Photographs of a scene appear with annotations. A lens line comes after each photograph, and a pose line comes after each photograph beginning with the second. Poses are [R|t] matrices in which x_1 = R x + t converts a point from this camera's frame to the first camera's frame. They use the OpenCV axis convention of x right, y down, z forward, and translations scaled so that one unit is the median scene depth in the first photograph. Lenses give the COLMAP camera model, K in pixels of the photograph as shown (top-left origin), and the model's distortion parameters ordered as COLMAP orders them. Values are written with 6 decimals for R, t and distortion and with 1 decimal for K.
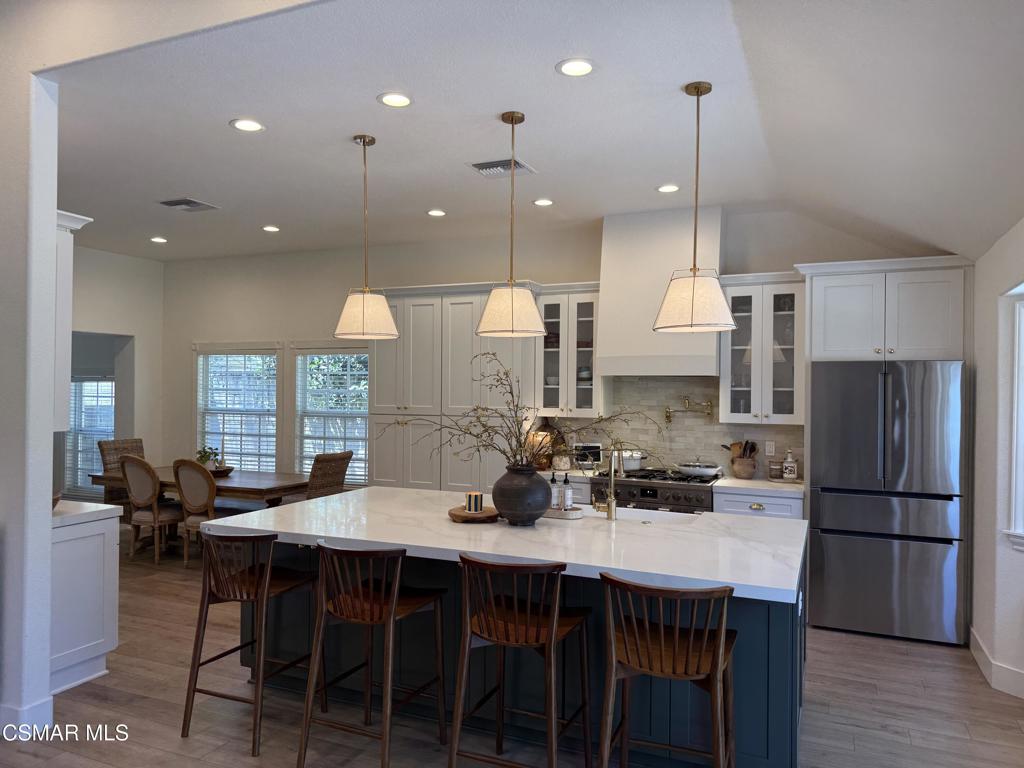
lens RADIAL K [[703.2, 0, 512.0], [0, 703.2, 384.0], [0, 0, 1]] dist [0.049753, -0.002167]
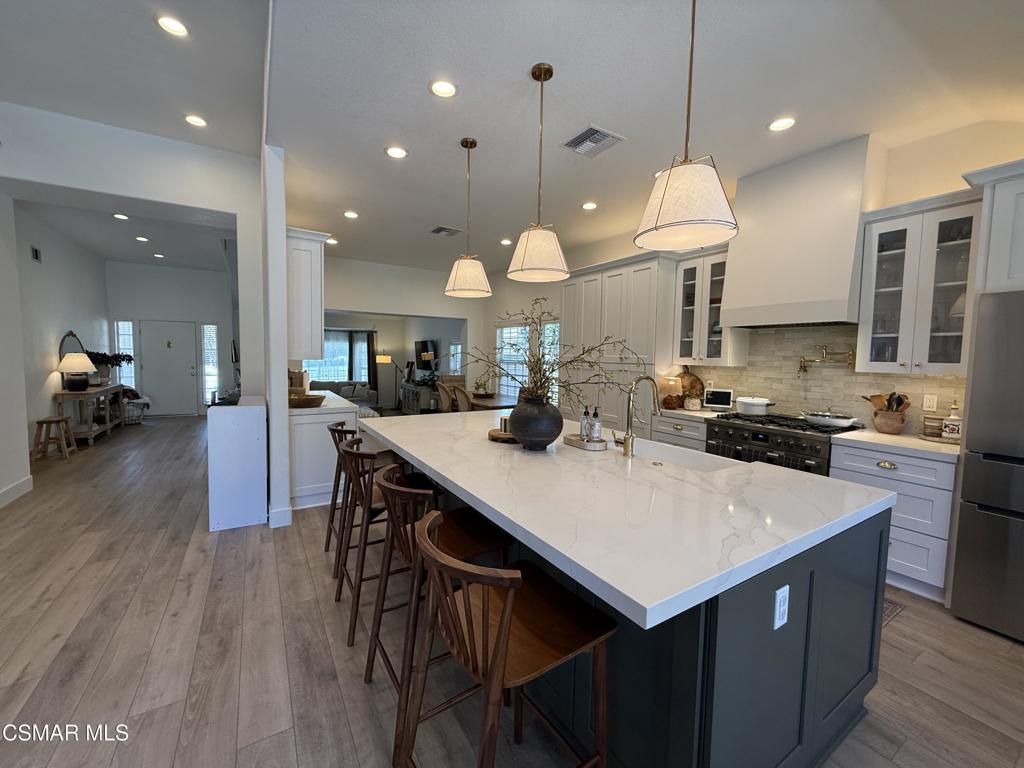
lens RADIAL K [[411.1, 0, 512.0], [0, 411.1, 384.0], [0, 0, 1]] dist [-0.002748, -0.000288]
pose [[0.831529, 0.043221, -0.553797, 0.202464], [-0.004364, 0.997446, 0.071293, 0.031097], [0.555464, -0.056866, 0.829594, 0.268186]]
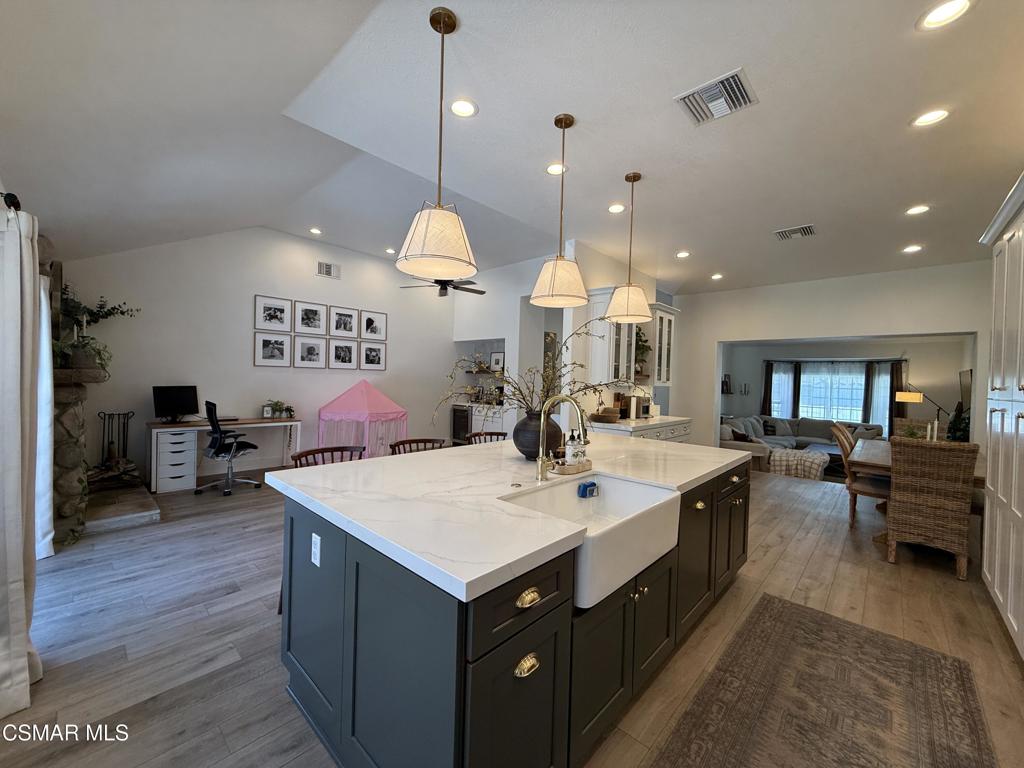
lens RADIAL K [[410.8, 0, 512.0], [0, 410.8, 384.0], [0, 0, 1]] dist [0.005878, -0.000109]
pose [[-0.317813, -0.006619, -0.948130, 0.434455], [-0.022218, 0.999753, 0.000468, 0.041034], [0.947893, 0.021214, -0.317882, 0.730481]]
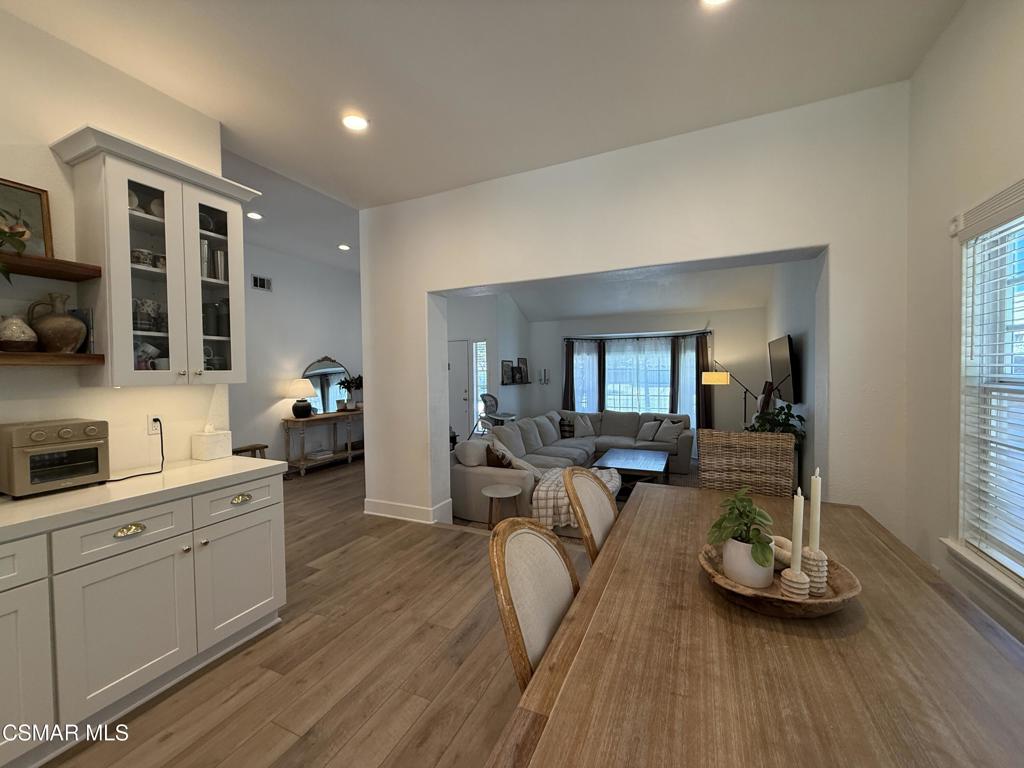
lens RADIAL K [[411.1, 0, 512.0], [0, 411.1, 384.0], [0, 0, 1]] dist [-0.002748, -0.000288]
pose [[-0.010583, 0.018257, -0.999777, -0.295343], [0.023655, 0.999558, 0.018002, 0.039229], [0.999664, -0.023460, -0.011010, 1.066100]]
